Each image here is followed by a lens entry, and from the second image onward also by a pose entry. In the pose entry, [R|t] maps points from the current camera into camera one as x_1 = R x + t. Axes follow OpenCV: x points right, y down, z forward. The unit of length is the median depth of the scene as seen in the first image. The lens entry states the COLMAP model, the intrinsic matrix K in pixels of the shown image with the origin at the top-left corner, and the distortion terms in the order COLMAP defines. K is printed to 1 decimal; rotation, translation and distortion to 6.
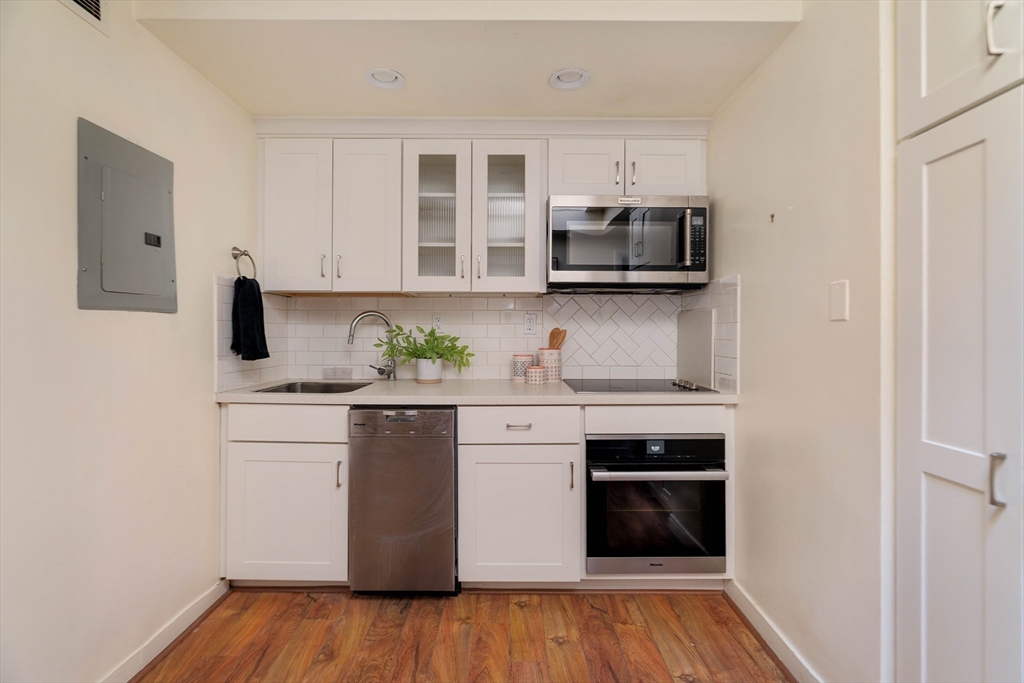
lens RADIAL K [[474.5, 0, 508.8], [0, 474.5, 343.0], [0, 0, 1]] dist [-0.006337, 0.001269]
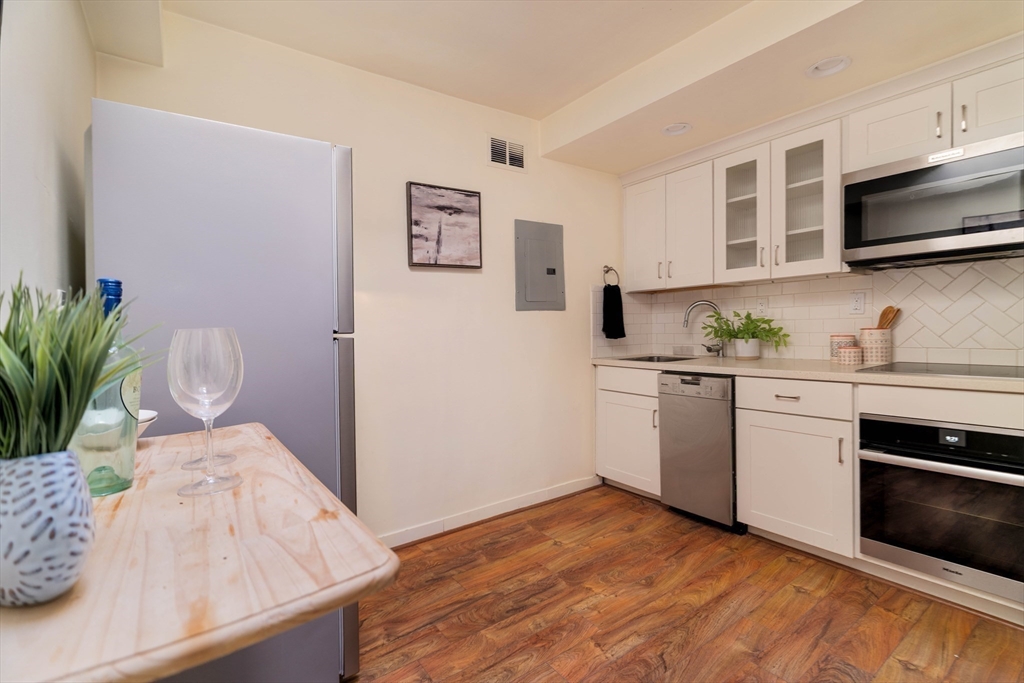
lens RADIAL K [[474.5, 0, 516.8], [0, 474.5, 337.7], [0, 0, 1]] dist [-0.006337, 0.001269]
pose [[0.587758, 0.000146, -0.809037, 0.516563], [0.008896, 0.999938, 0.006643, 0.020934], [0.808988, -0.011101, 0.587721, -0.153467]]
